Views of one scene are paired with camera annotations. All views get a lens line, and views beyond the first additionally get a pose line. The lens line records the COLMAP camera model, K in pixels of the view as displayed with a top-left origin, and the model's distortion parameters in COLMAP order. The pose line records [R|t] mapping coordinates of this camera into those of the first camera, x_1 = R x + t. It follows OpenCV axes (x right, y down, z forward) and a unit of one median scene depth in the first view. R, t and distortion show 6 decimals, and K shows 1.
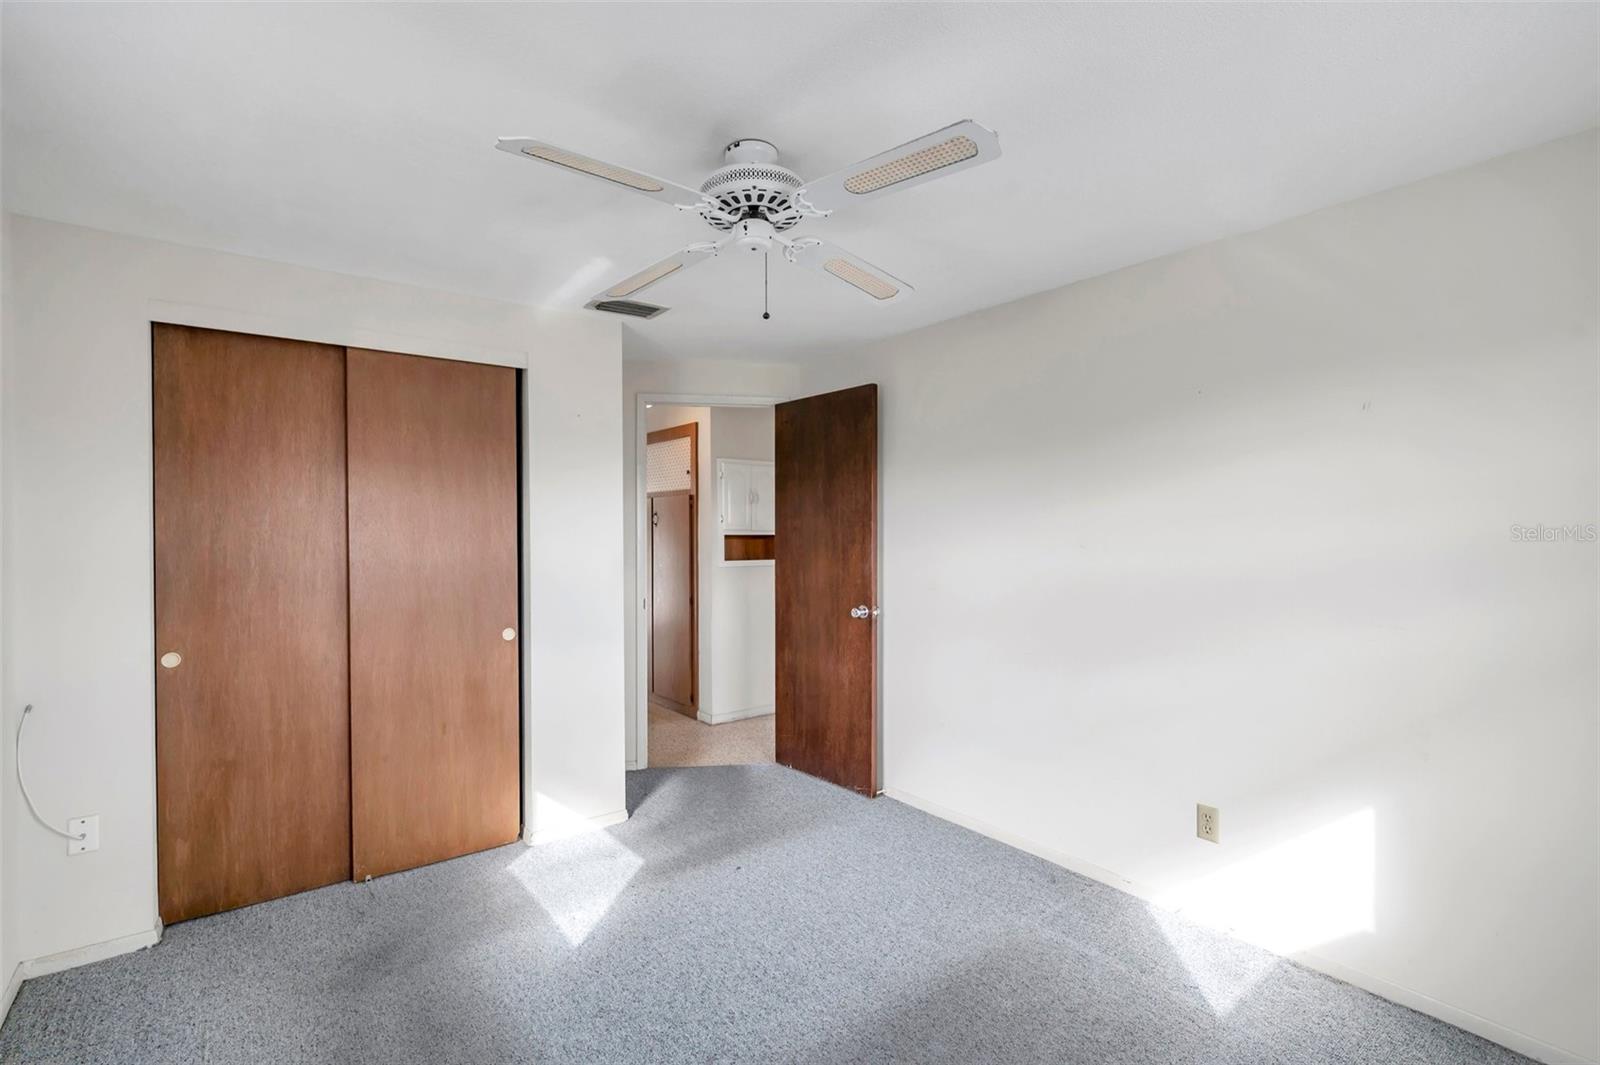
lens RADIAL K [[734.2, 0, 800.0], [0, 734.2, 532.5], [0, 0, 1]] dist [0.000080, -0.000357]
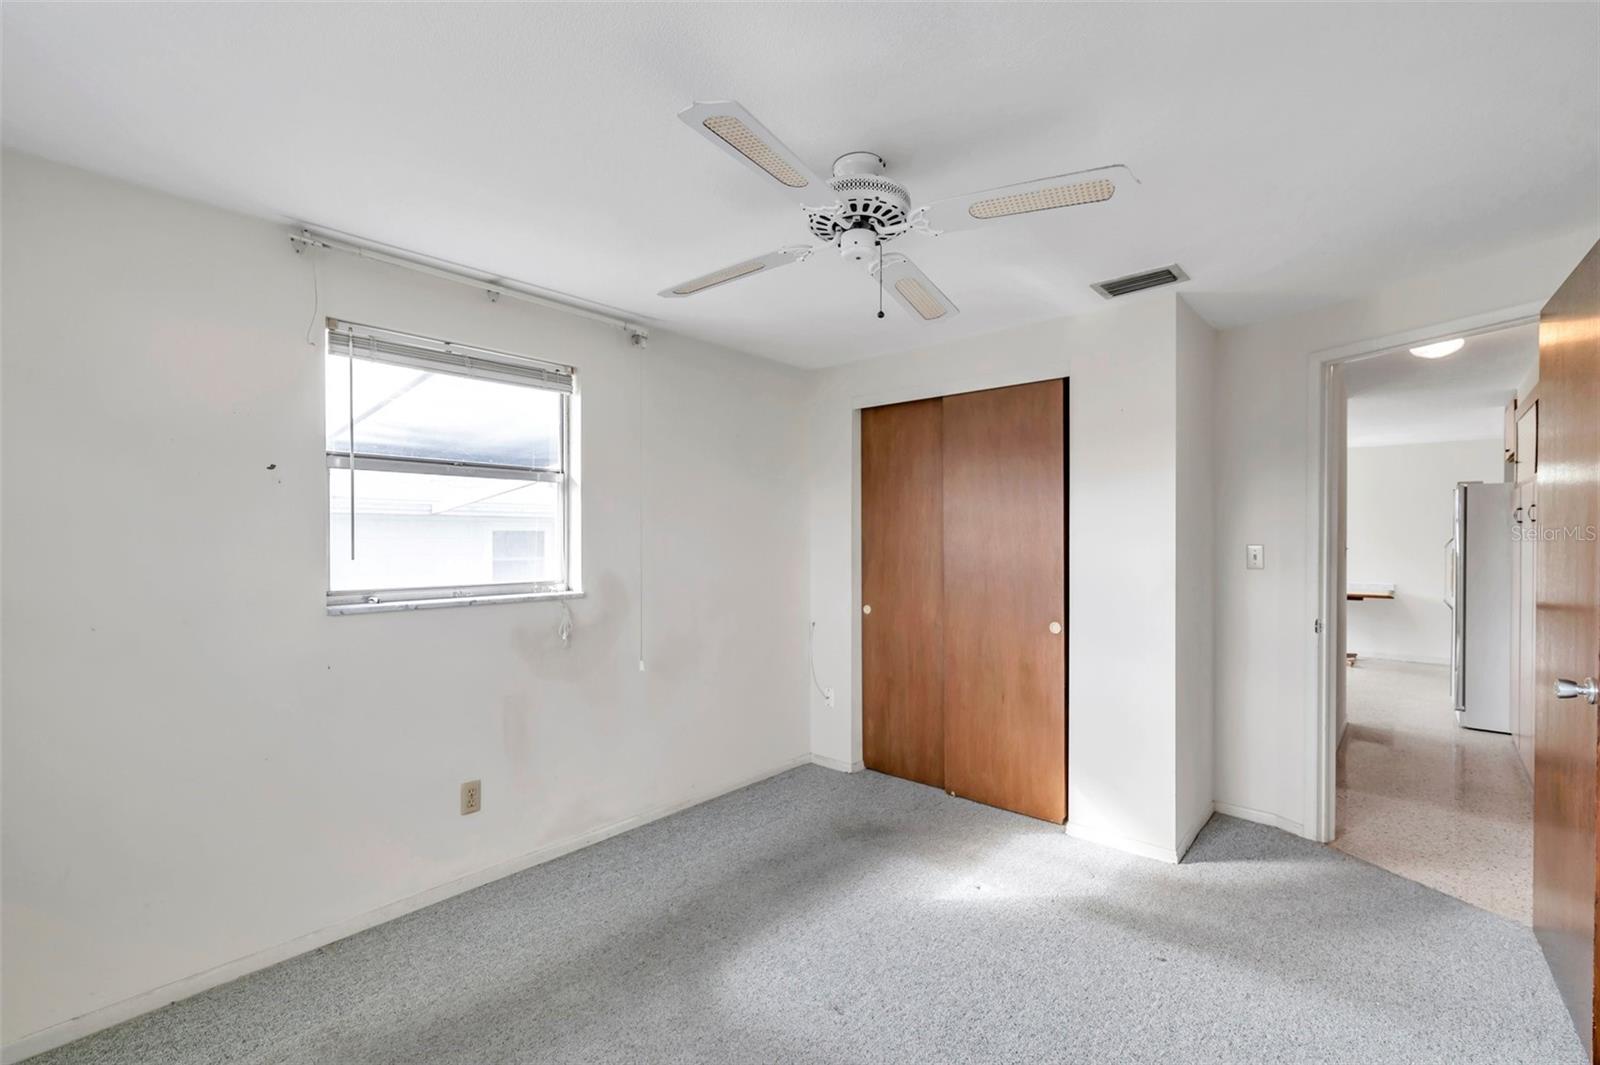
lens RADIAL K [[694.7, 0, 805.3], [0, 694.7, 534.0], [0, 0, 1]] dist [0.000225, 0.000009]
pose [[0.192506, 0.001327, -0.981295, 0.612363], [-0.002435, 0.999997, 0.000874, 0.001688], [0.981293, 0.002221, 0.192508, 0.514396]]
